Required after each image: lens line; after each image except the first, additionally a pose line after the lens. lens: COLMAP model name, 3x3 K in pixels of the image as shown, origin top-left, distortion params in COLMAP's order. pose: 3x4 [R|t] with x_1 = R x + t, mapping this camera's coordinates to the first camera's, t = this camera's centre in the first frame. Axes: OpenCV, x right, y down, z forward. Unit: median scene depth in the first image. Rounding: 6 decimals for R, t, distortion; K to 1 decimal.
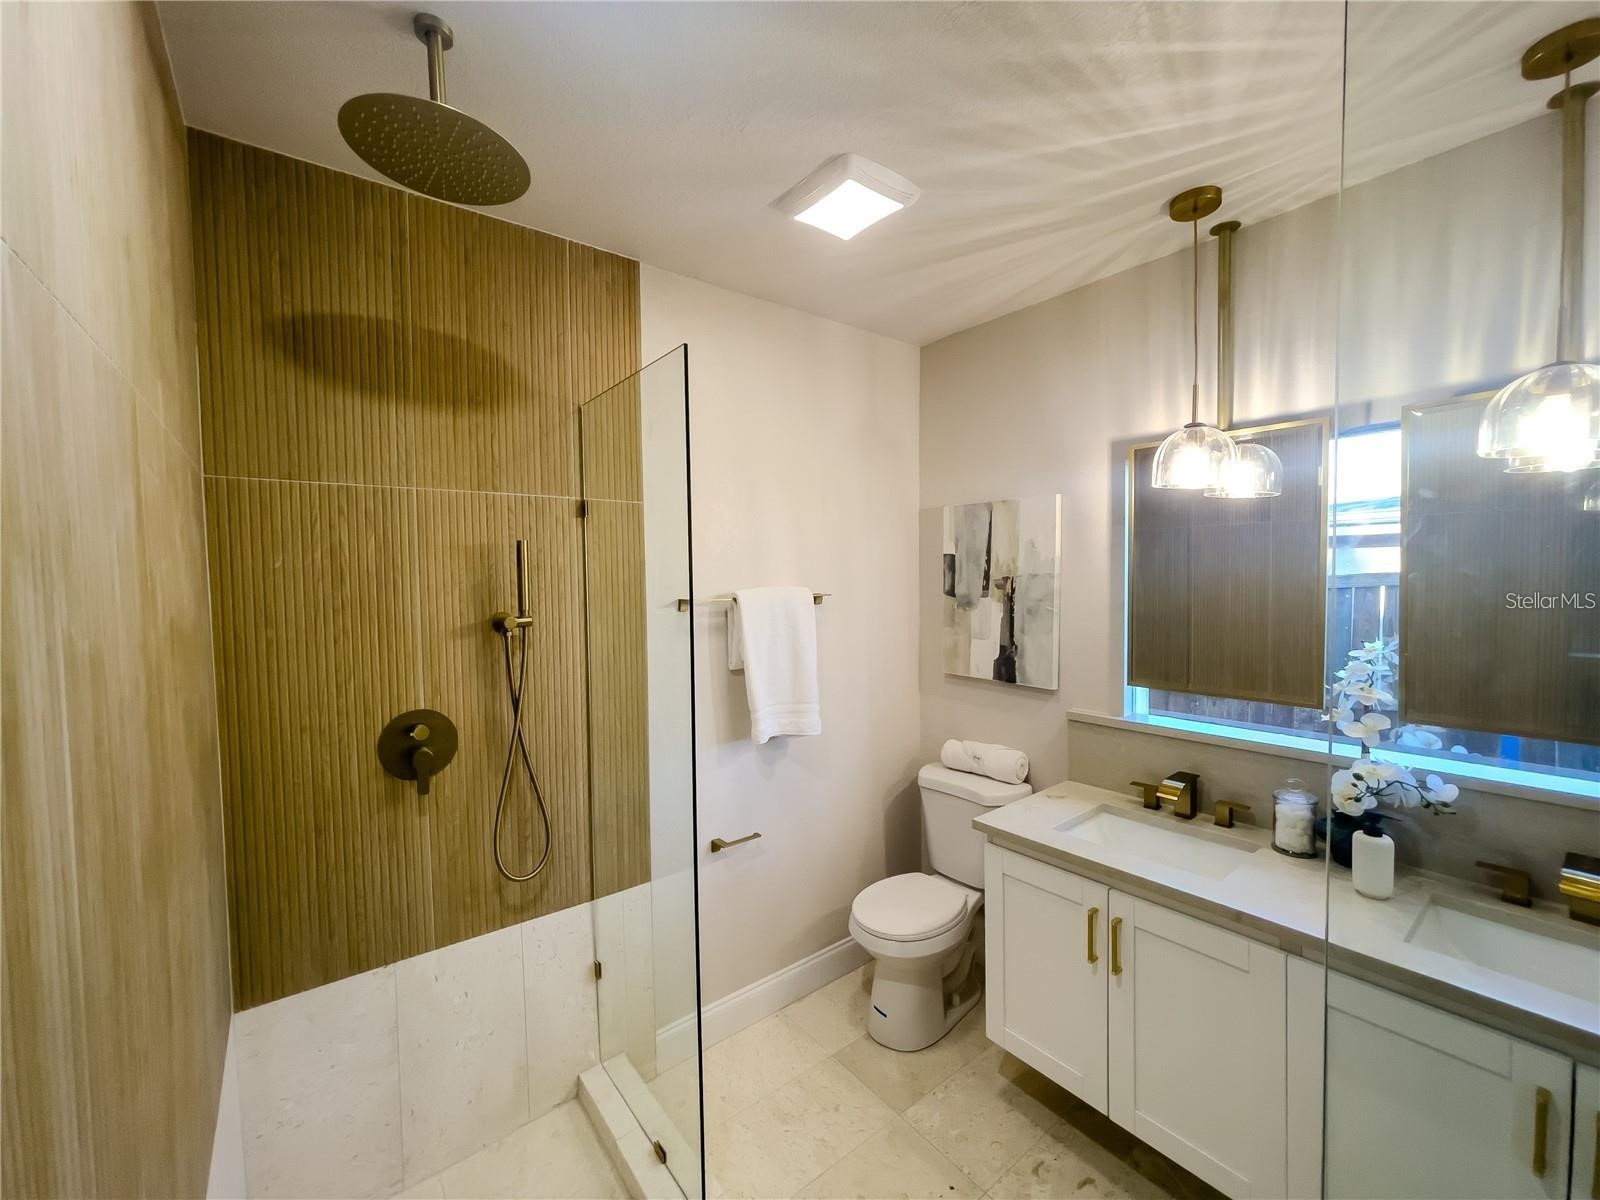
lens RADIAL K [[651.3, 0, 824.8], [0, 651.3, 597.6], [0, 0, 1]] dist [-0.015241, 0.000087]
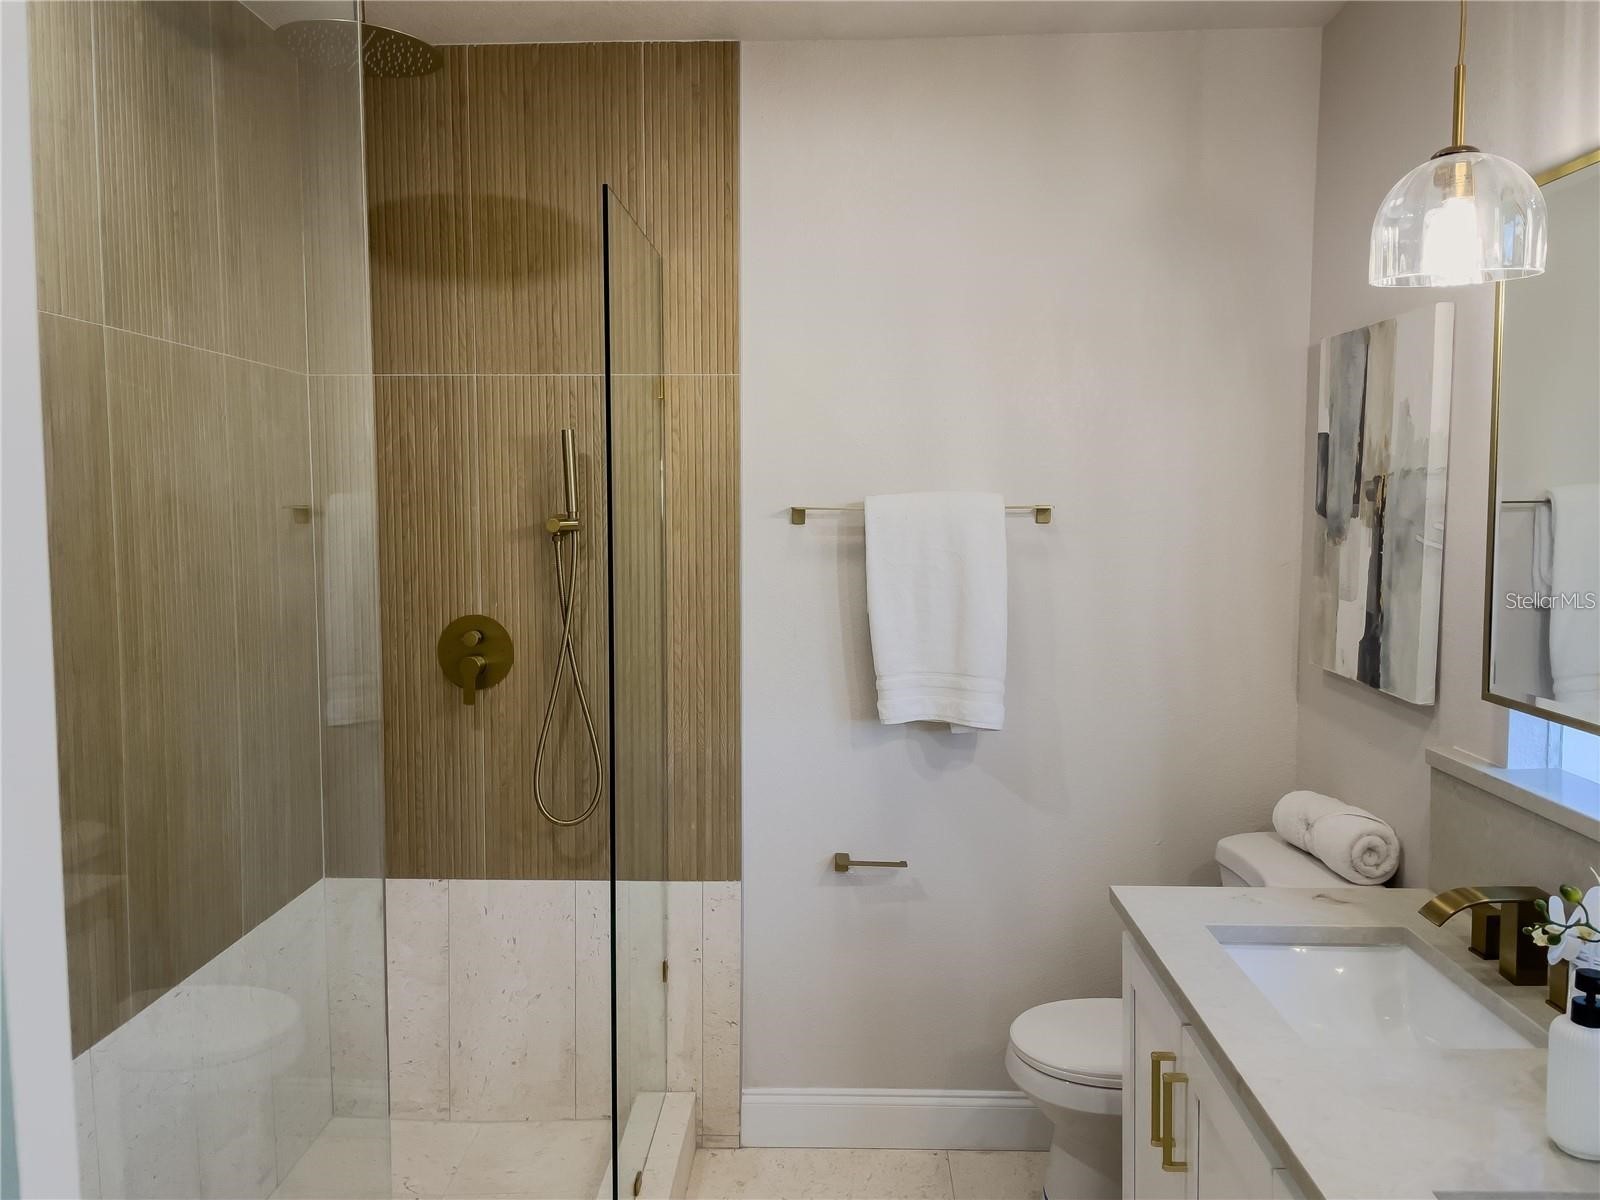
lens RADIAL K [[1208.7, 0, 796.4], [0, 1208.7, 579.5], [0, 0, 1]] dist [0.086118, -0.124846]
pose [[0.751639, 0.053619, -0.657391, 0.728738], [-0.031531, 0.998472, 0.045386, 0.024246], [0.658820, -0.013386, 0.752181, -0.006604]]
